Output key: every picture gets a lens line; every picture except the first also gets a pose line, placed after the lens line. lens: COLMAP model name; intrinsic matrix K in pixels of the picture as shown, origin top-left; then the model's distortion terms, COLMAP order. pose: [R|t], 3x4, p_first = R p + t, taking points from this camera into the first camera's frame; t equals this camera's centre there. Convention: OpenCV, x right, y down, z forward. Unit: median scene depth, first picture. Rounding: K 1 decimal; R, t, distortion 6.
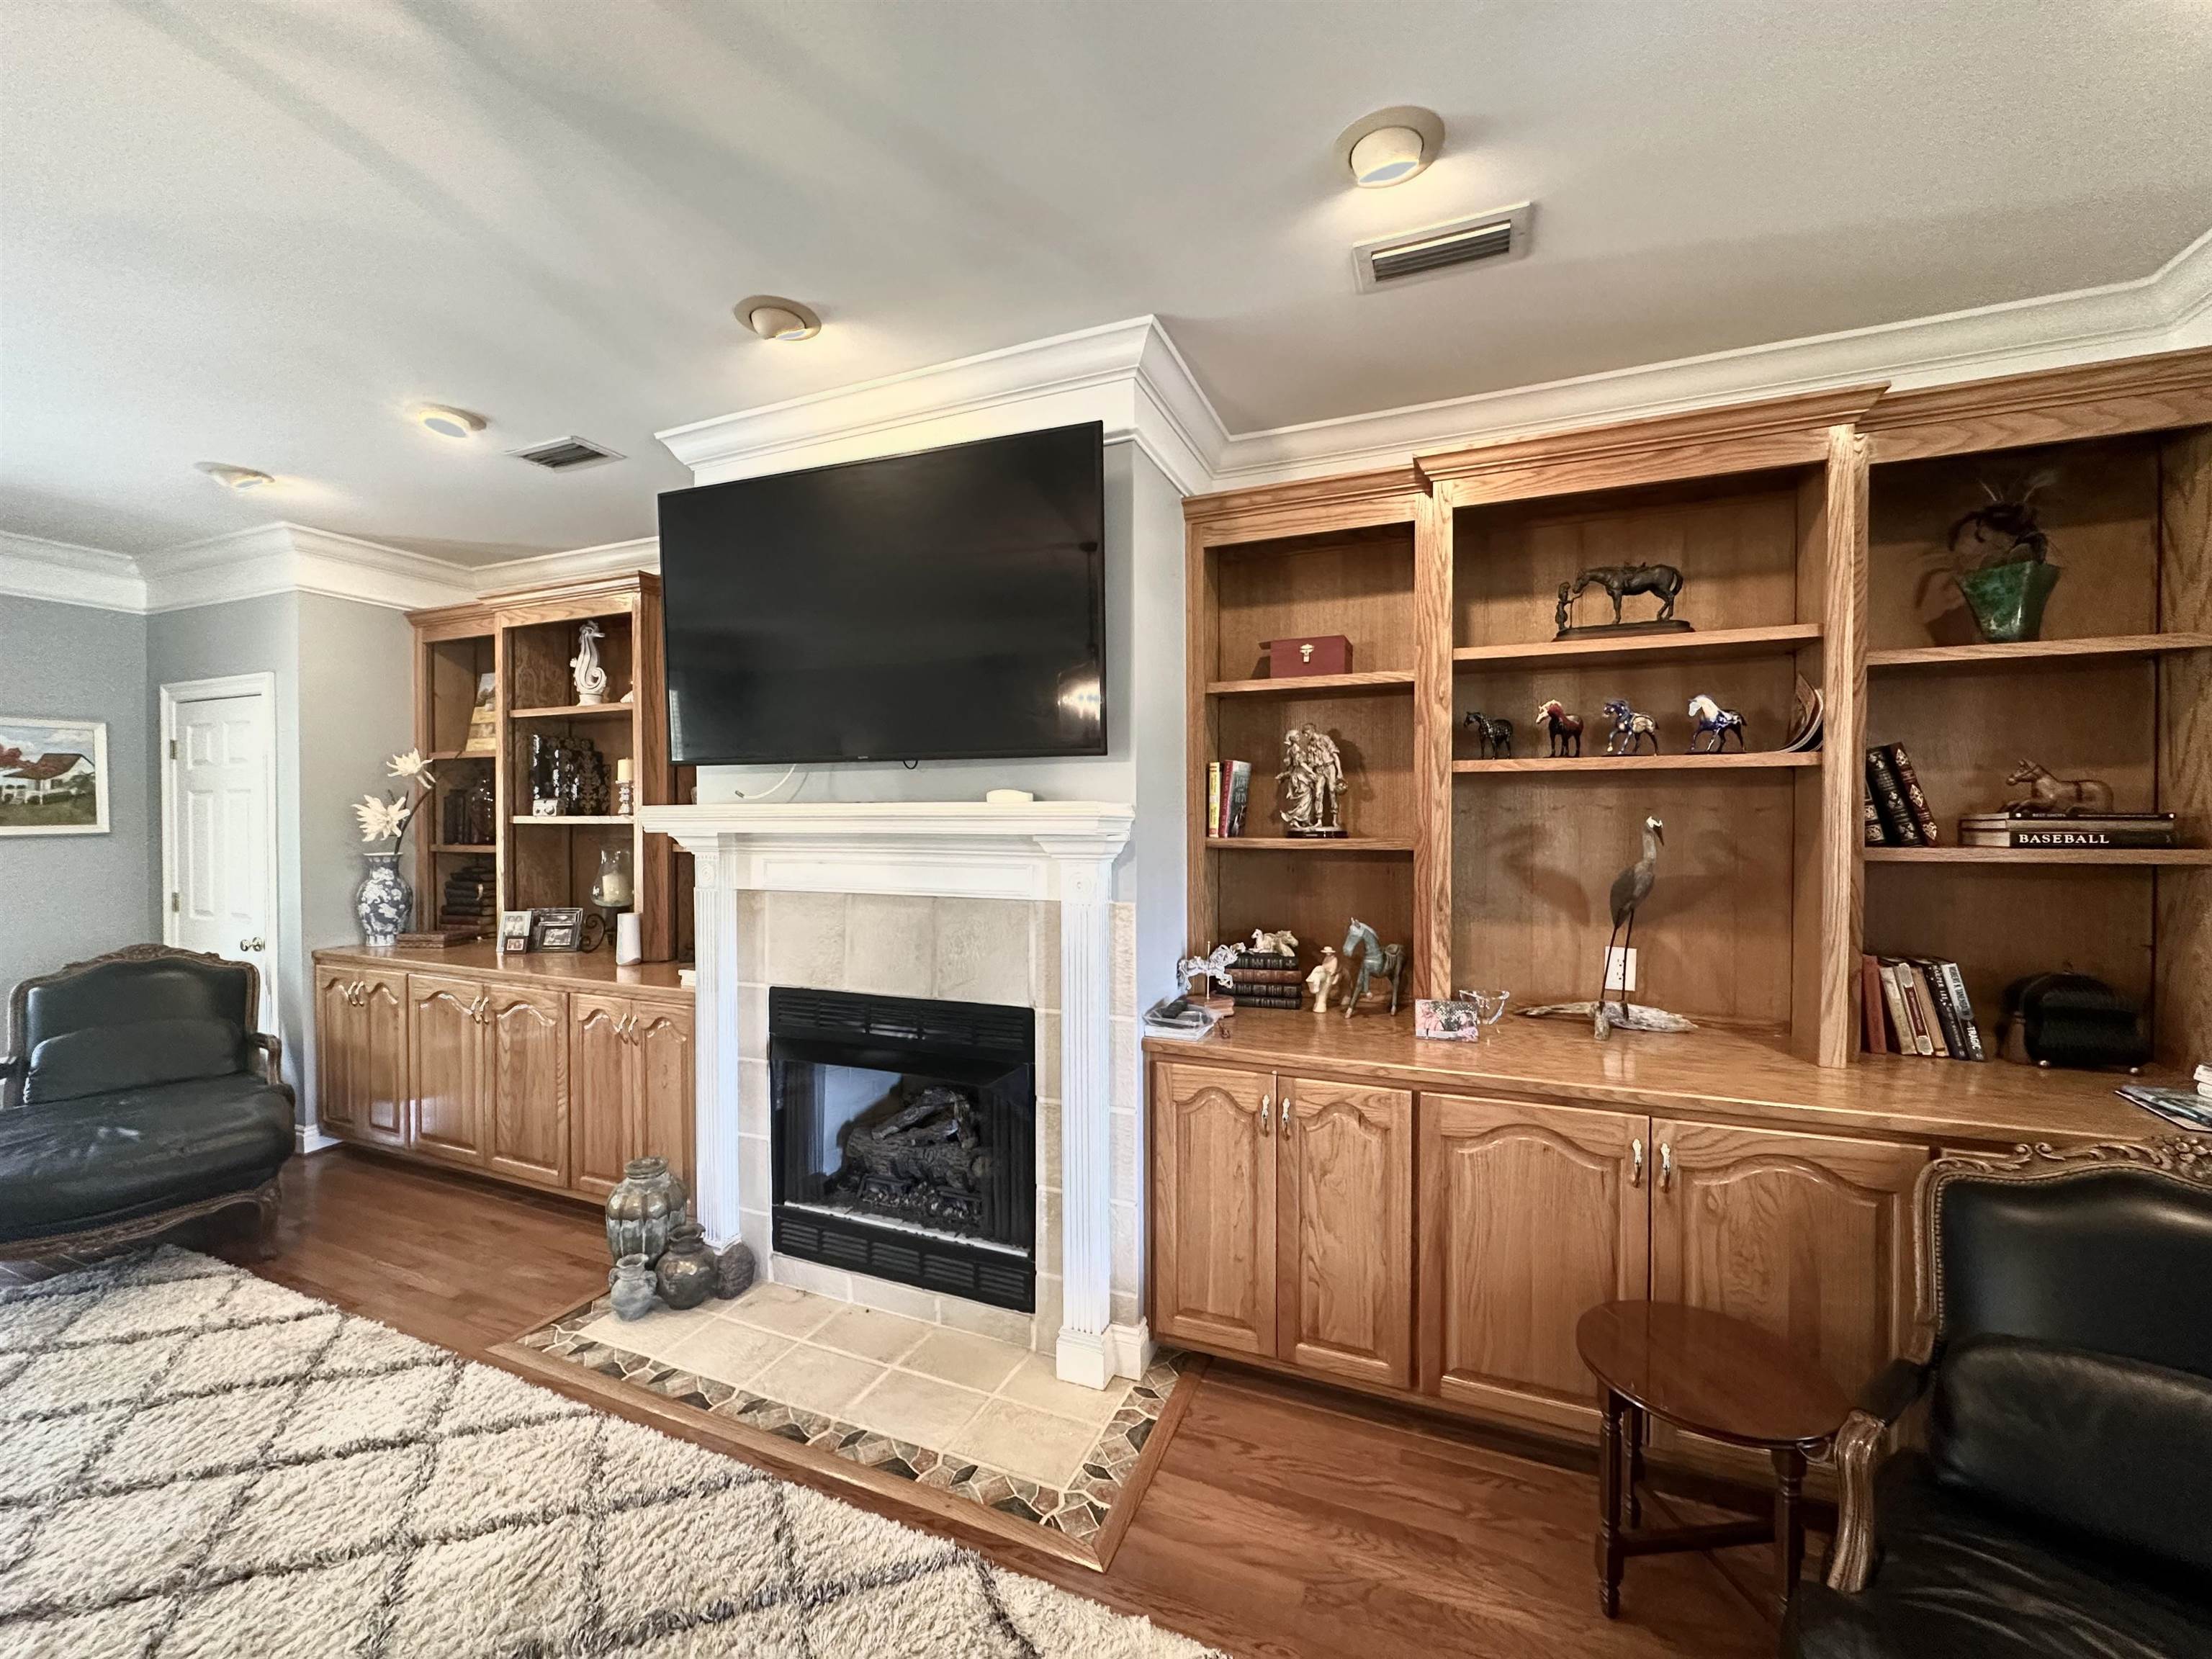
lens RADIAL K [[882.2, 0, 1106.0], [0, 882.2, 829.5], [0, 0, 1]] dist [-0.000259, 0.000036]
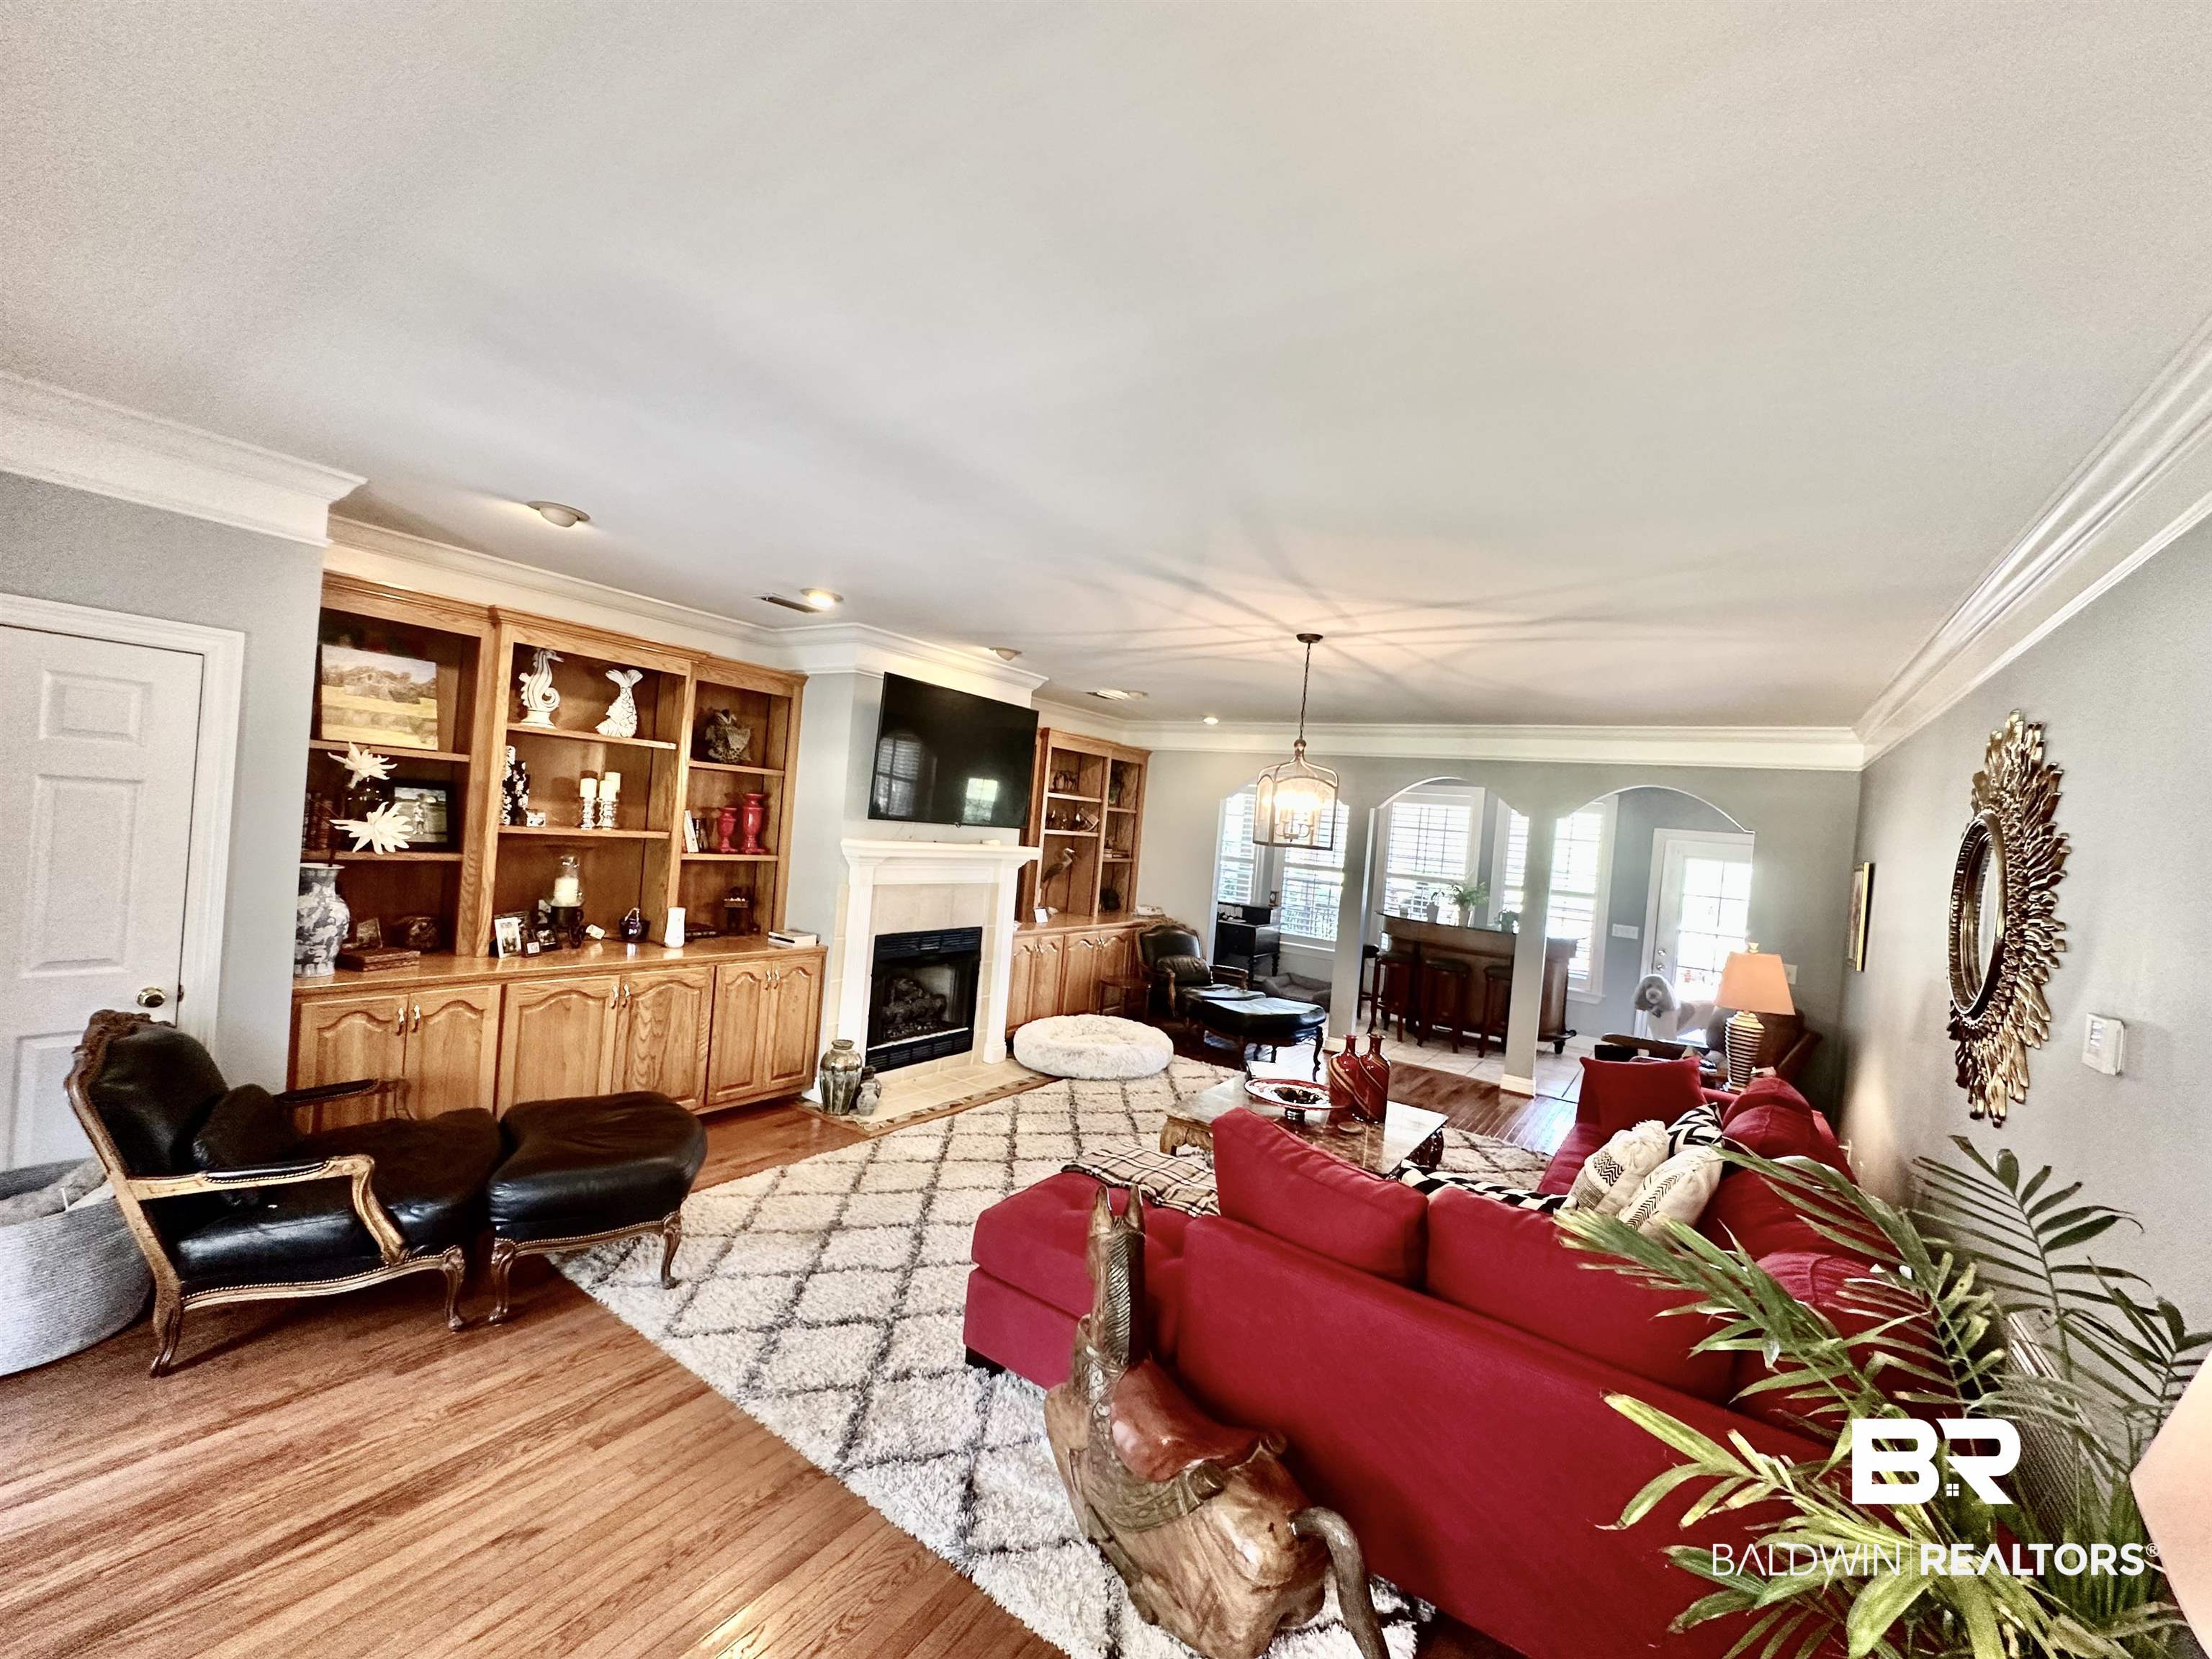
lens RADIAL K [[882.2, 0, 1106.0], [0, 882.2, 829.5], [0, 0, 1]] dist [-0.000259, 0.000036]
pose [[0.207323, 0.008148, 0.978239, -1.529161], [-0.074647, 0.997182, 0.007515, -0.071157], [-0.975420, -0.074580, 0.207347, 0.106645]]
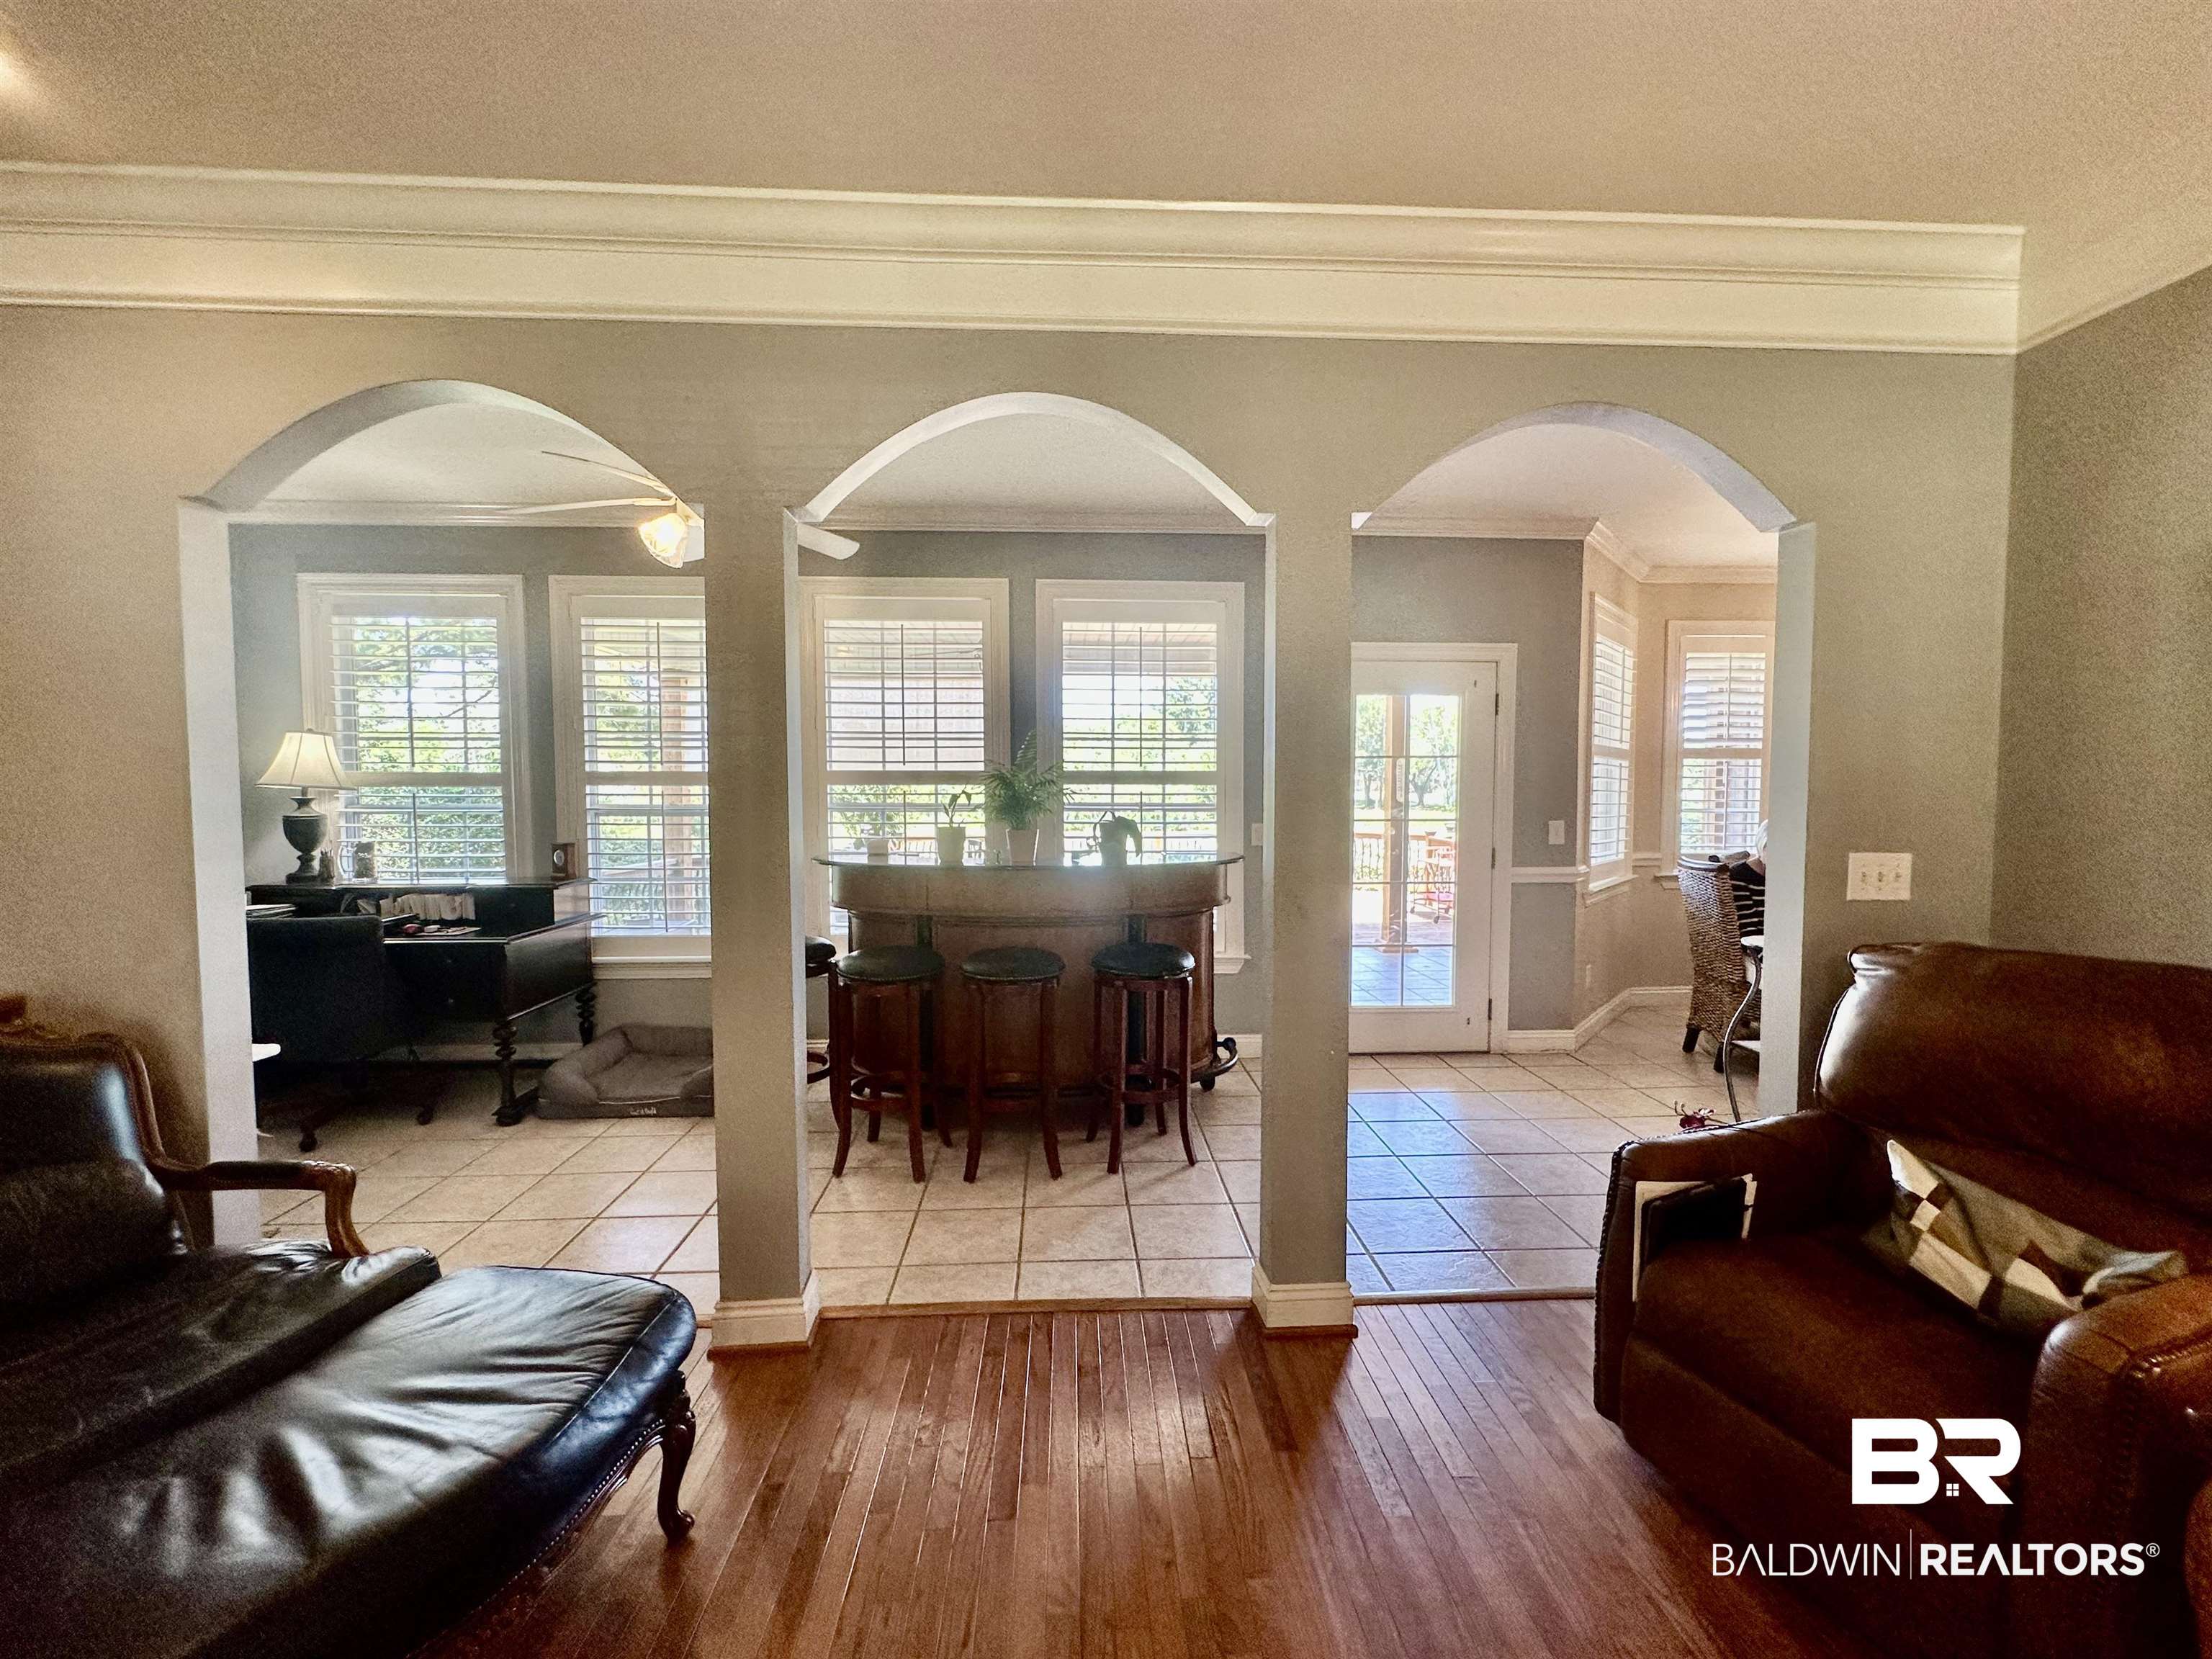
lens RADIAL K [[882.2, 0, 1106.0], [0, 882.2, 829.5], [0, 0, 1]] dist [-0.000259, 0.000036]
pose [[-0.434672, -0.038637, 0.899760, -0.932255], [0.014960, 0.998632, 0.050110, -0.028002], [-0.900464, 0.035241, -0.433499, 0.065914]]
